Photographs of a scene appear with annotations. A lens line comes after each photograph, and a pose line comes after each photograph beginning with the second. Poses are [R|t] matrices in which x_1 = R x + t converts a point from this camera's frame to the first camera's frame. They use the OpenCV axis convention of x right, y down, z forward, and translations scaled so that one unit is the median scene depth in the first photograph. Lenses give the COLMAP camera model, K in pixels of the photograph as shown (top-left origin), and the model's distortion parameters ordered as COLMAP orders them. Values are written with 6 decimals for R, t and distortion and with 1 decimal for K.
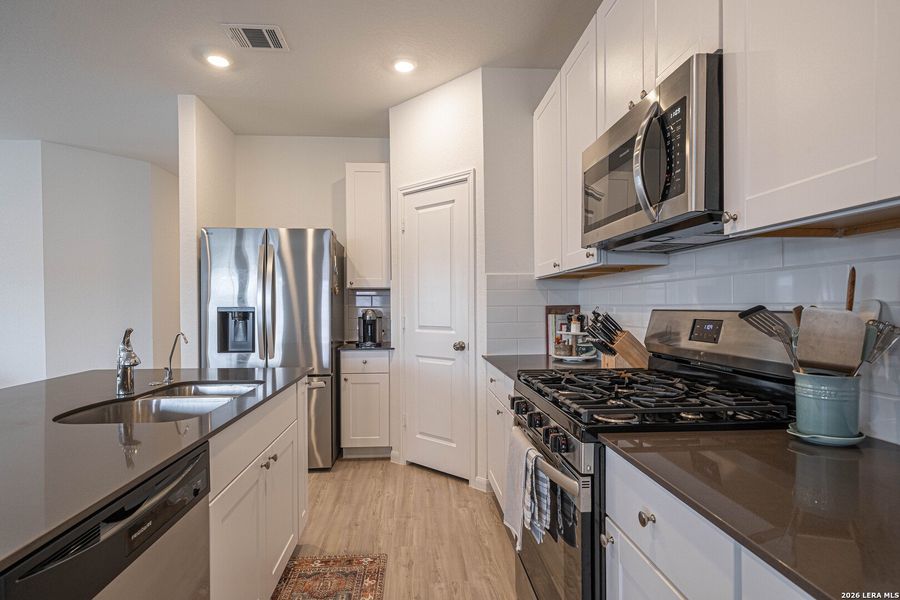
lens RADIAL K [[453.0, 0, 450.0], [0, 453.0, 300.0], [0, 0, 1]] dist [-0.000152, -0.000040]
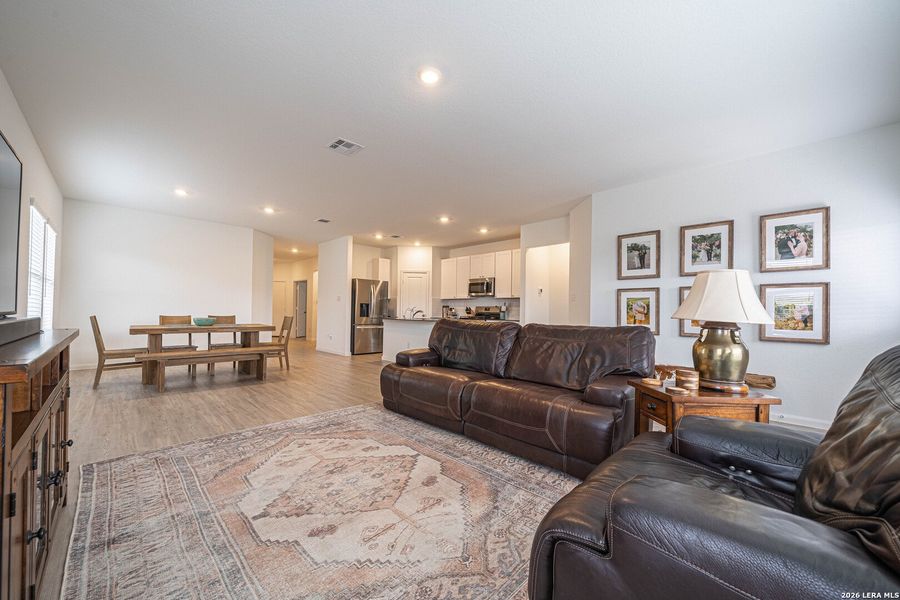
lens RADIAL K [[332.4, 0, 449.3], [0, 332.4, 308.4], [0, 0, 1]] dist [-0.000932, 0.000040]
pose [[0.756852, 0.028429, 0.652968, -1.766516], [-0.031986, 0.999468, -0.006440, 0.056767], [-0.652803, -0.016012, 0.757359, -1.381167]]
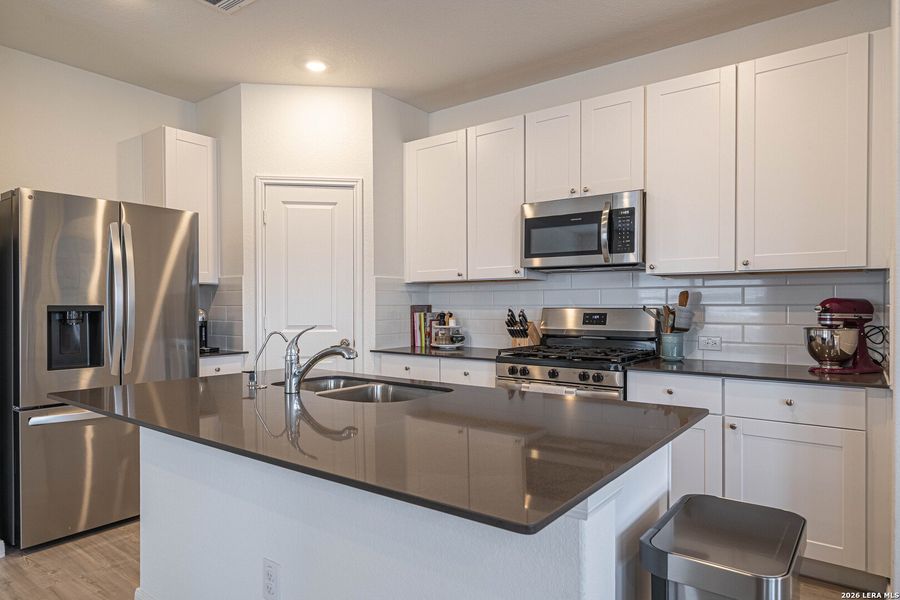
lens RADIAL K [[548.0, 0, 450.0], [0, 548.0, 300.0], [0, 0, 1]] dist [0.001367, 0.000197]
pose [[0.667224, 0.013764, 0.744730, -0.799659], [-0.013575, 0.999888, -0.006317, 0.006031], [-0.744733, -0.005894, 0.667336, -0.033426]]
